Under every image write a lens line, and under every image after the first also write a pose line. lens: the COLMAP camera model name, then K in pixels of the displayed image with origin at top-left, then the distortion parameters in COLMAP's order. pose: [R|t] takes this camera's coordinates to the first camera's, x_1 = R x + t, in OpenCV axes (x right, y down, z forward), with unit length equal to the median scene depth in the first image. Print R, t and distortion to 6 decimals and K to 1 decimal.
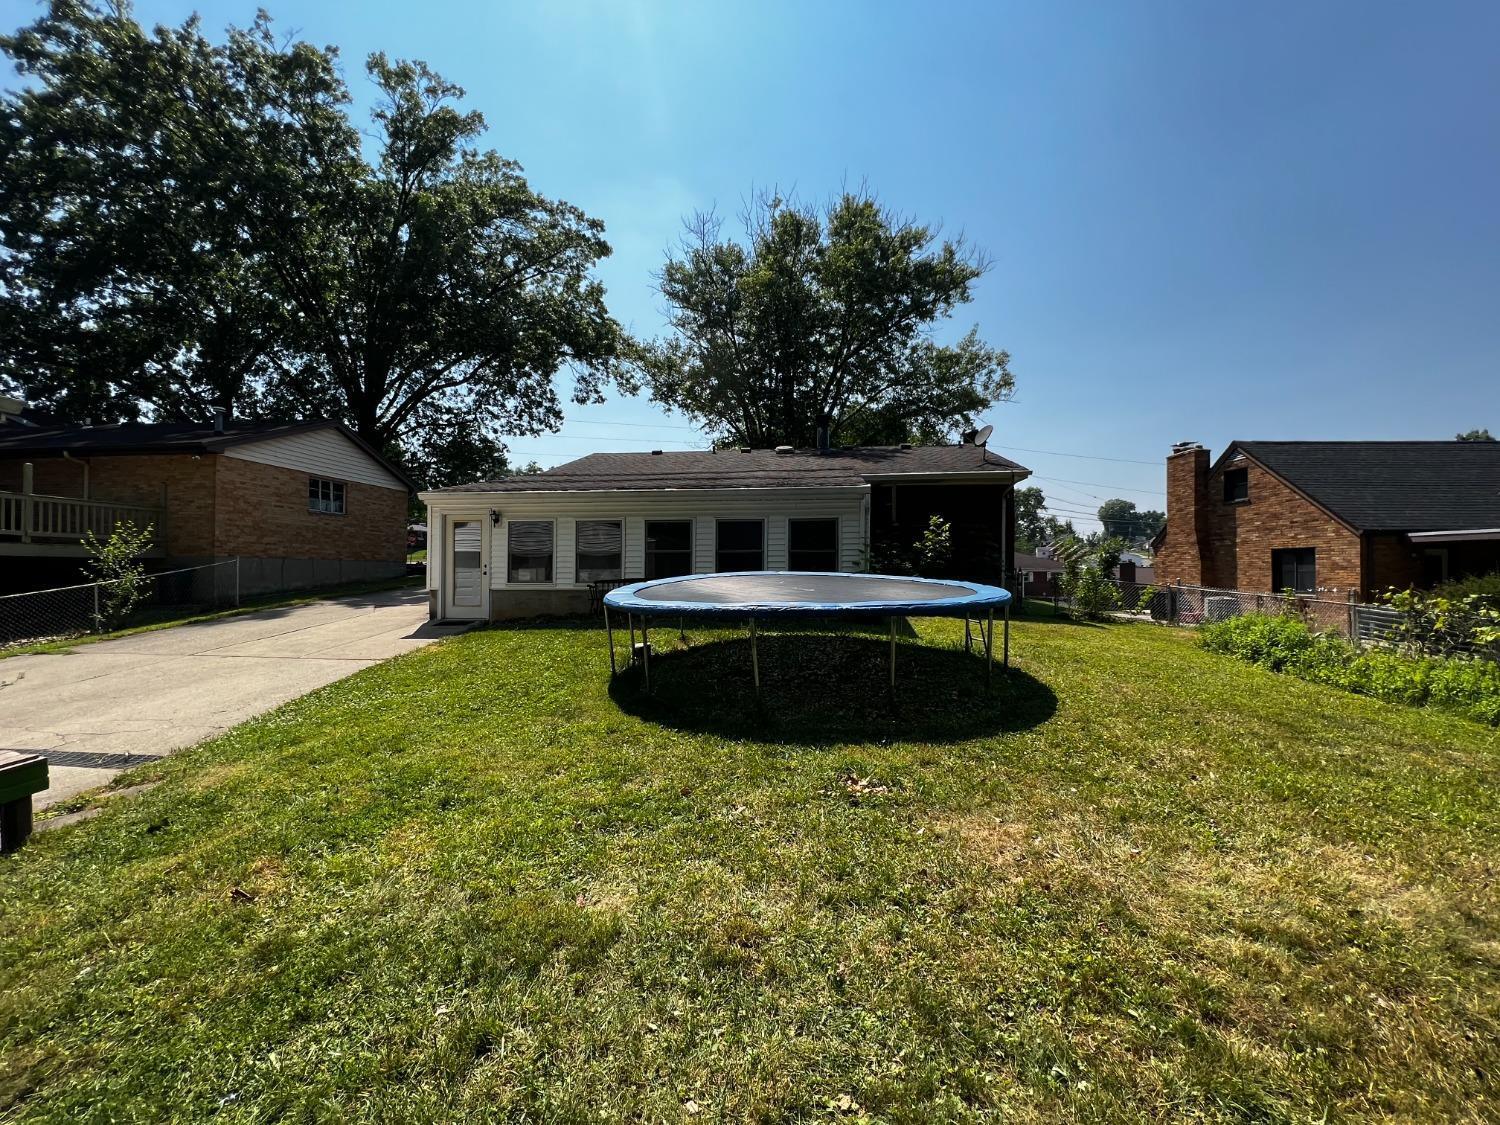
lens RADIAL K [[603.4, 0, 750.0], [0, 603.4, 562.5], [0, 0, 1]] dist [-0.021536, 0.004312]
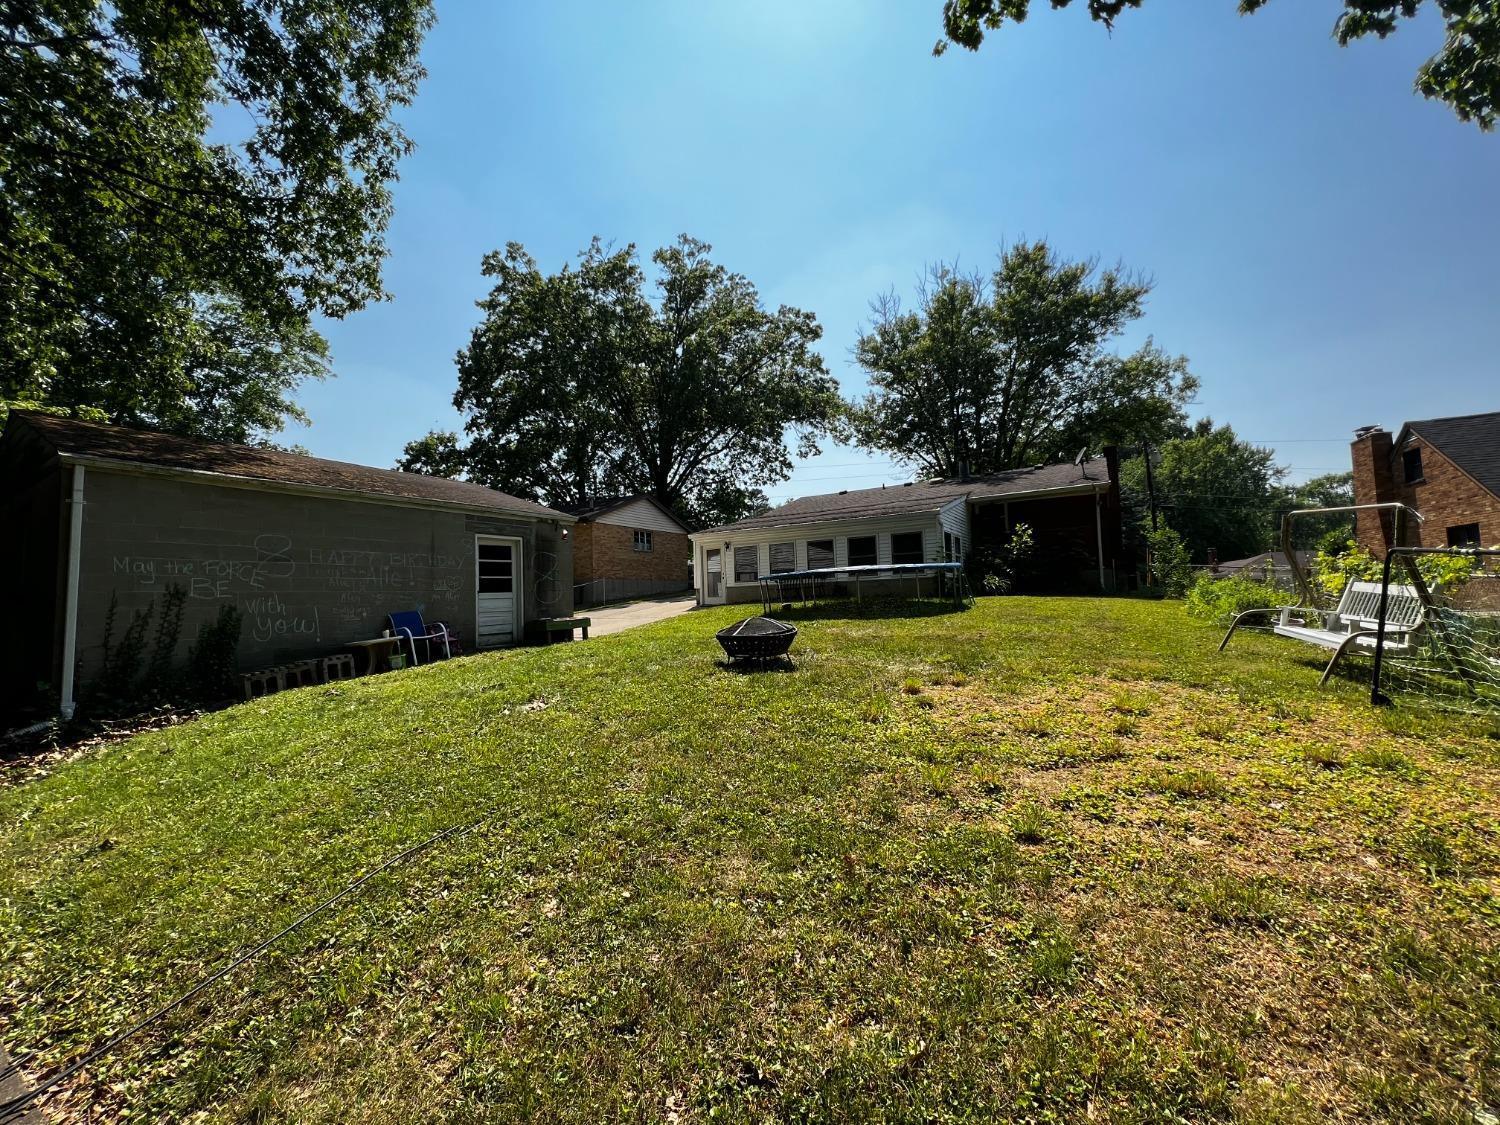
lens RADIAL K [[603.4, 0, 750.0], [0, 603.4, 562.5], [0, 0, 1]] dist [-0.021536, 0.004312]
pose [[0.908739, -0.054350, -0.413812, 0.142141], [0.037164, 0.998084, -0.049476, 0.024803], [0.415708, 0.029581, 0.909017, -0.223929]]
